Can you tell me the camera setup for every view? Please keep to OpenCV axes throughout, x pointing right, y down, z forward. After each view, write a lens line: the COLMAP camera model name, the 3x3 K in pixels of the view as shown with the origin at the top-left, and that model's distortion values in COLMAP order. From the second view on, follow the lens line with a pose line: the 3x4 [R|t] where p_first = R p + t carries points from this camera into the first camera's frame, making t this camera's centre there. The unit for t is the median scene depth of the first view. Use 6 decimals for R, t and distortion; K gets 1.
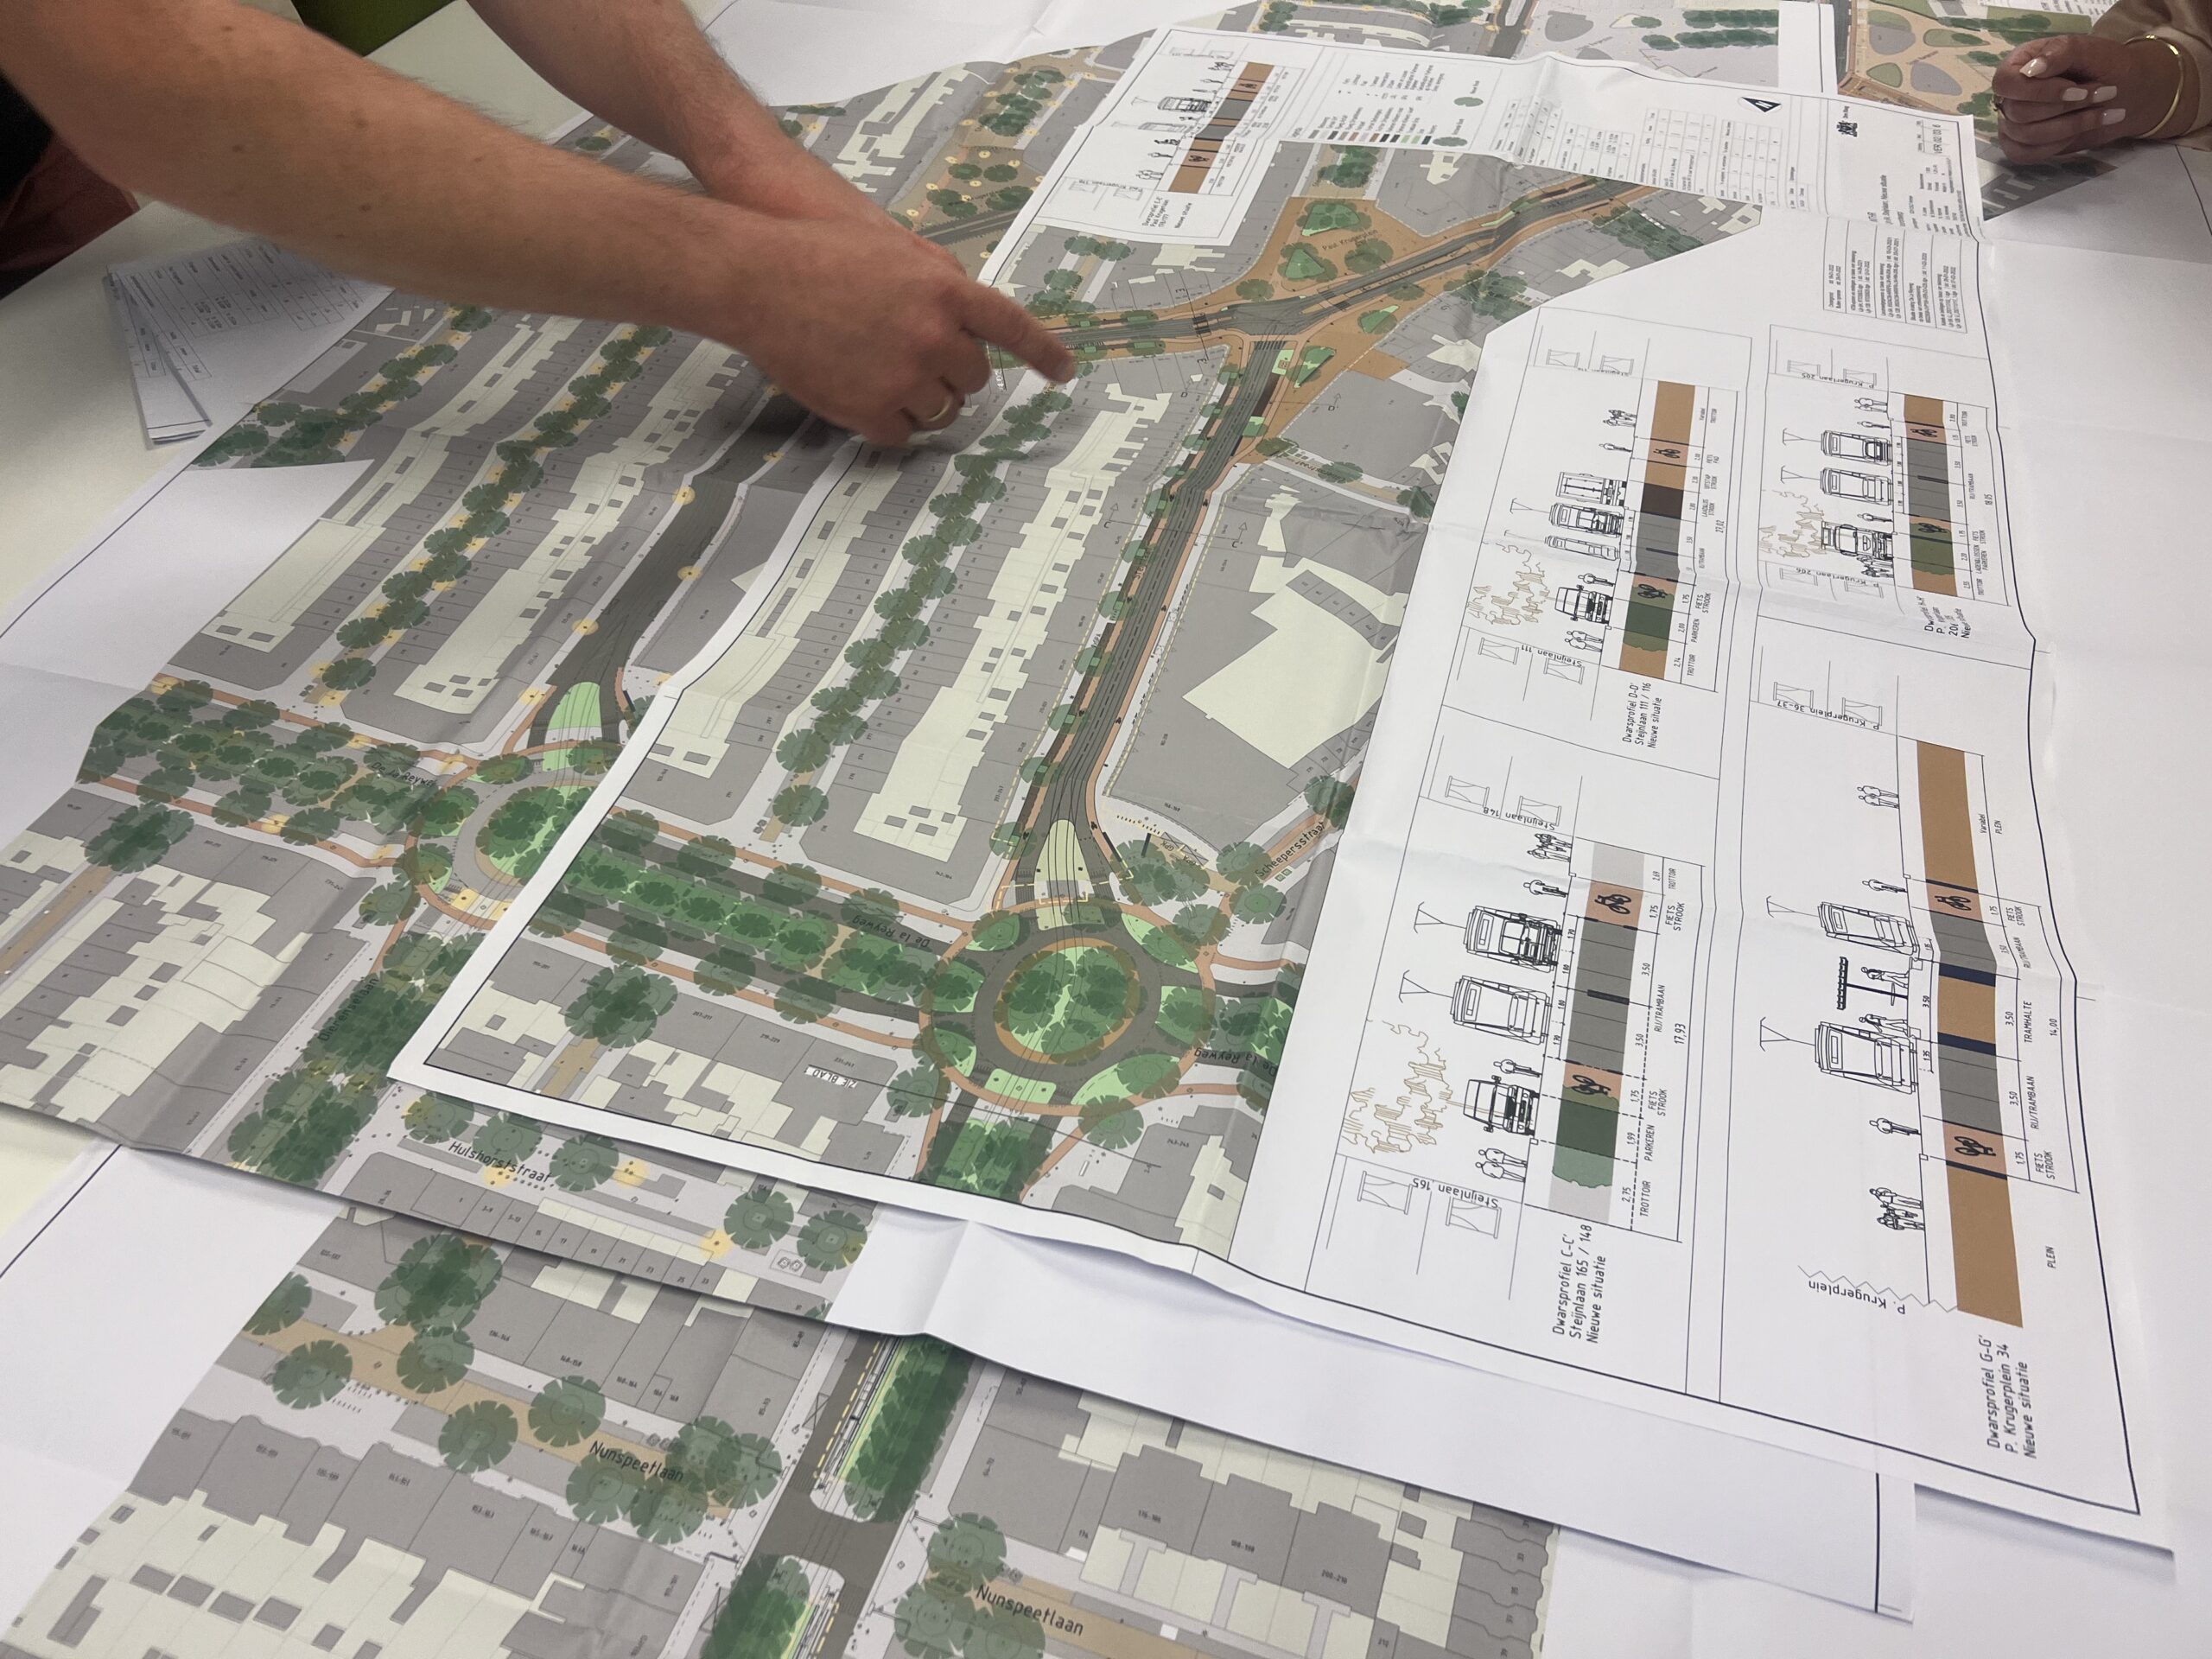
lens RADIAL K [[1687.7, 0, 1106.0], [0, 1687.7, 829.5], [0, 0, 1]] dist [0.099707, -0.154219]
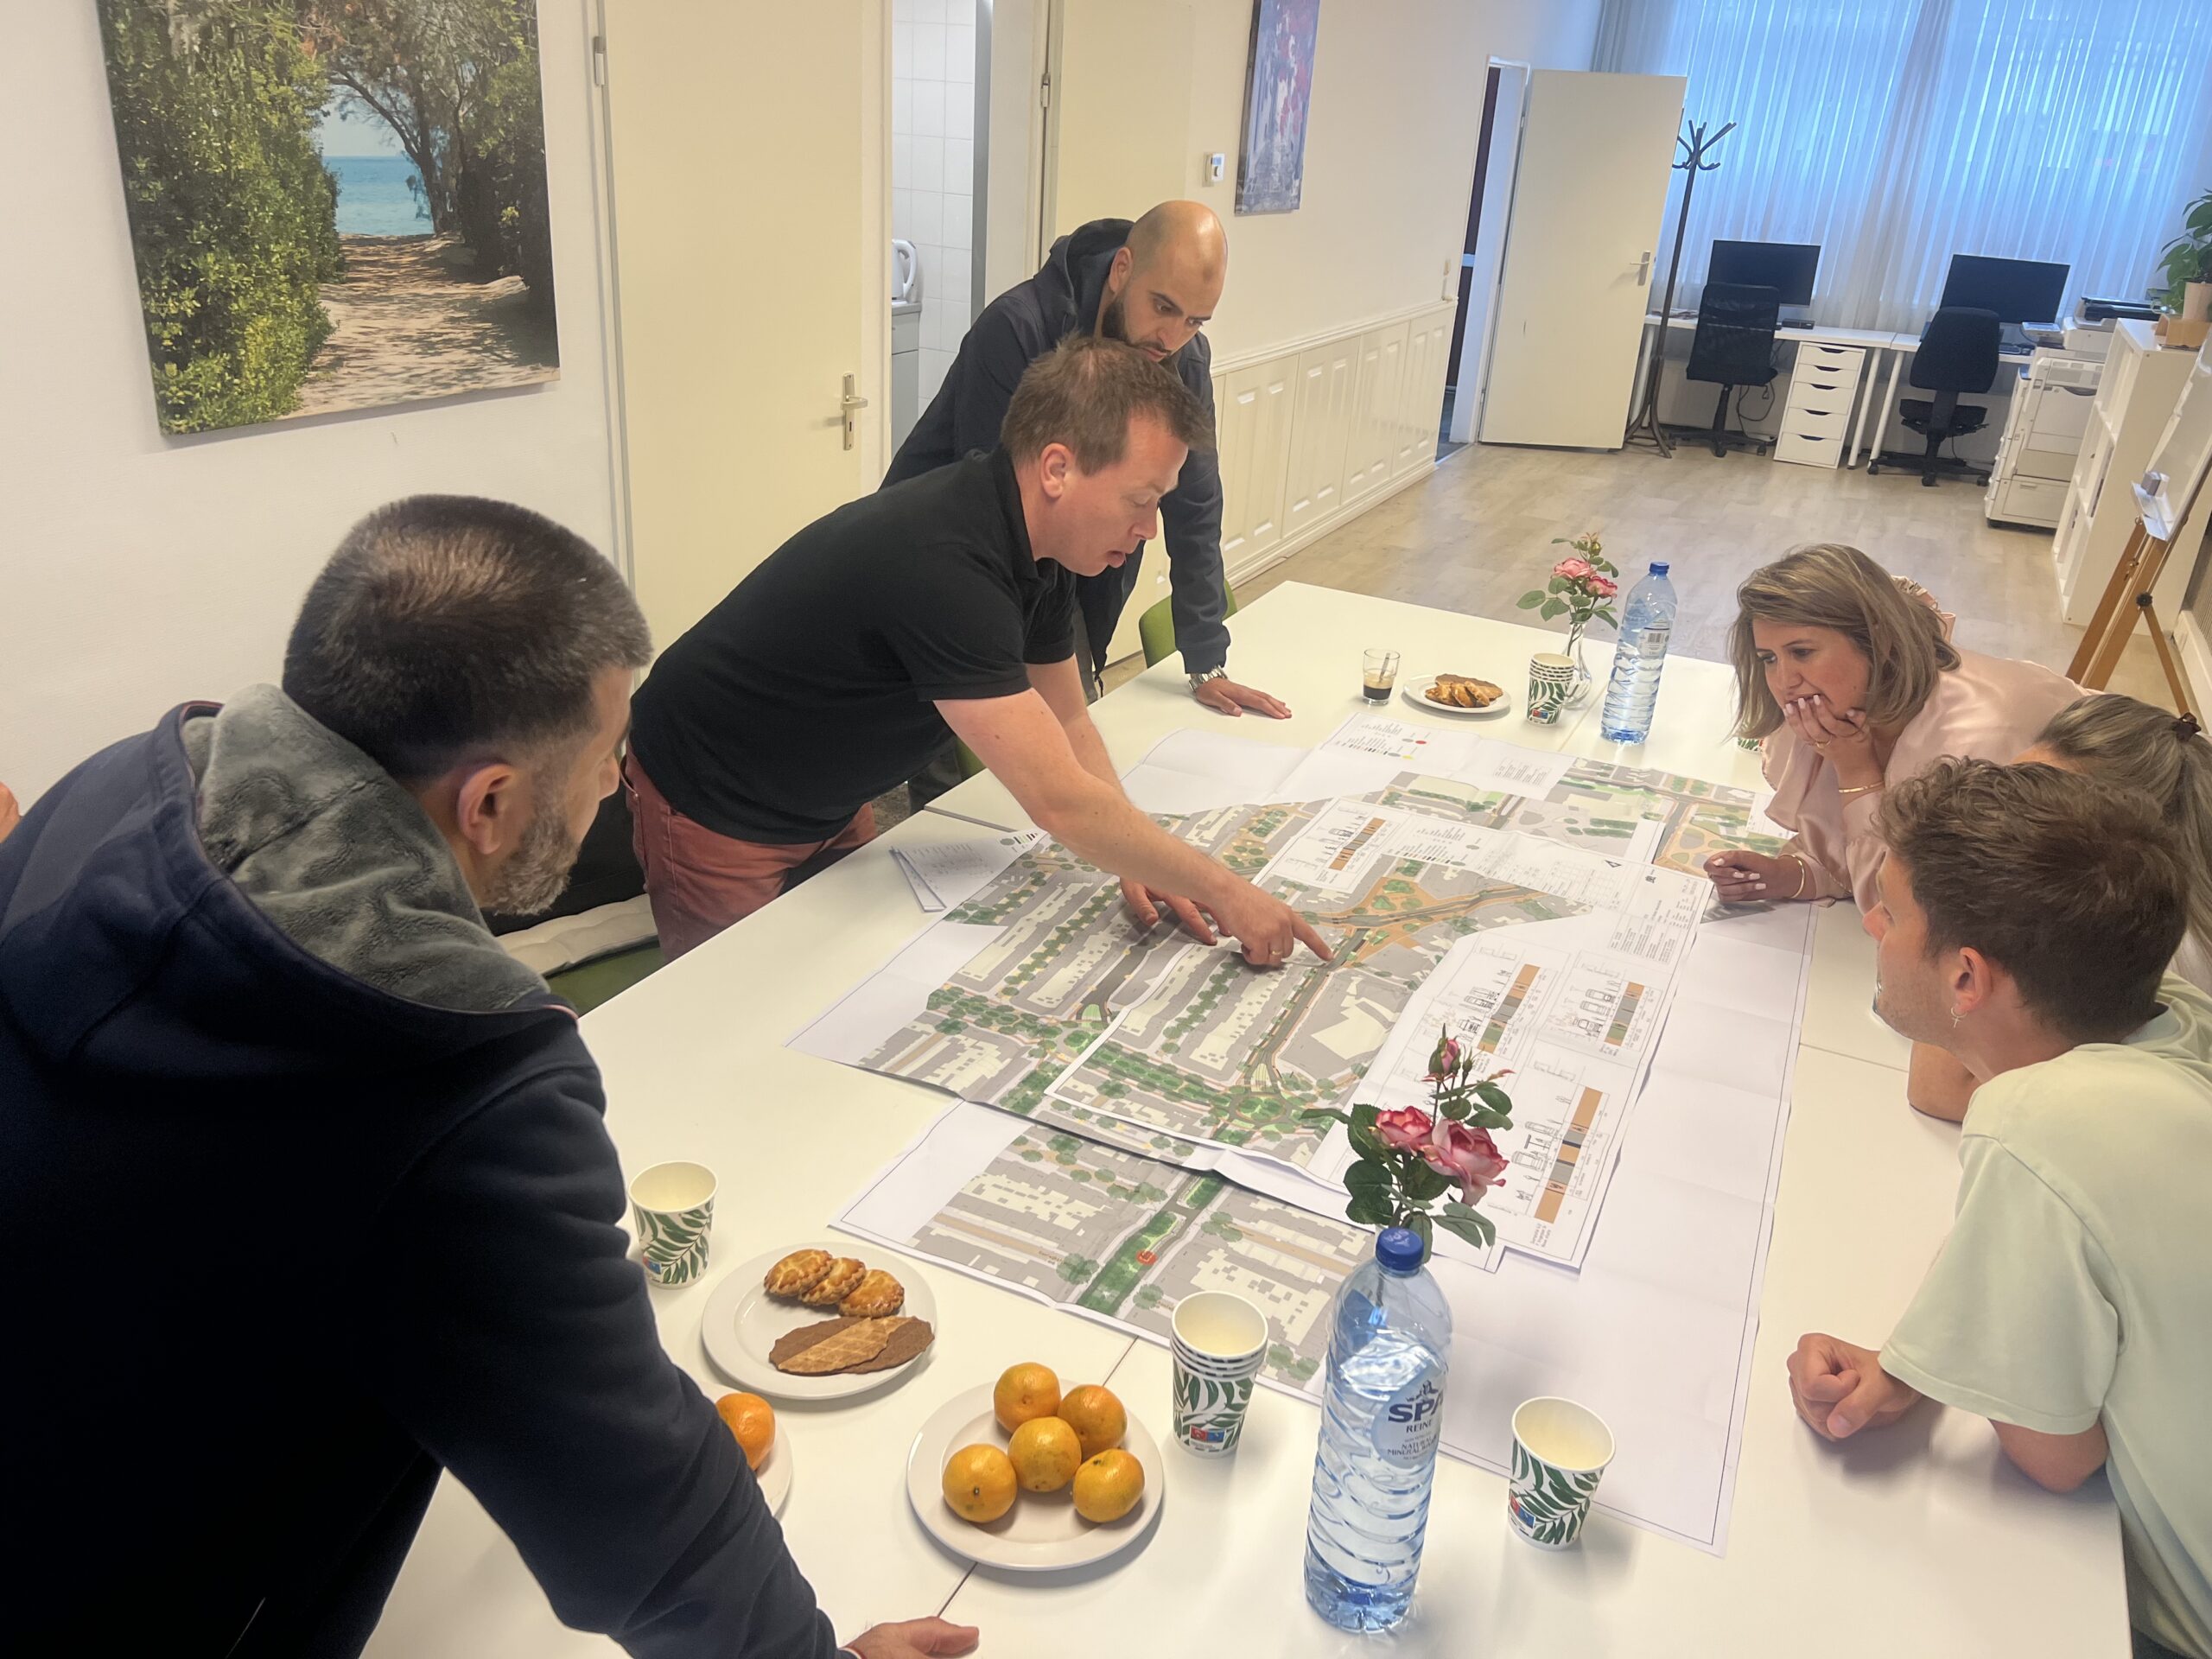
lens RADIAL K [[1687.7, 0, 1106.0], [0, 1687.7, 829.5], [0, 0, 1]] dist [0.099707, -0.154219]
pose [[0.986714, 0.113347, -0.116395, 0.000530], [-0.148399, 0.920401, -0.361719, 0.662473], [0.066131, 0.374186, 0.924993, -1.694272]]
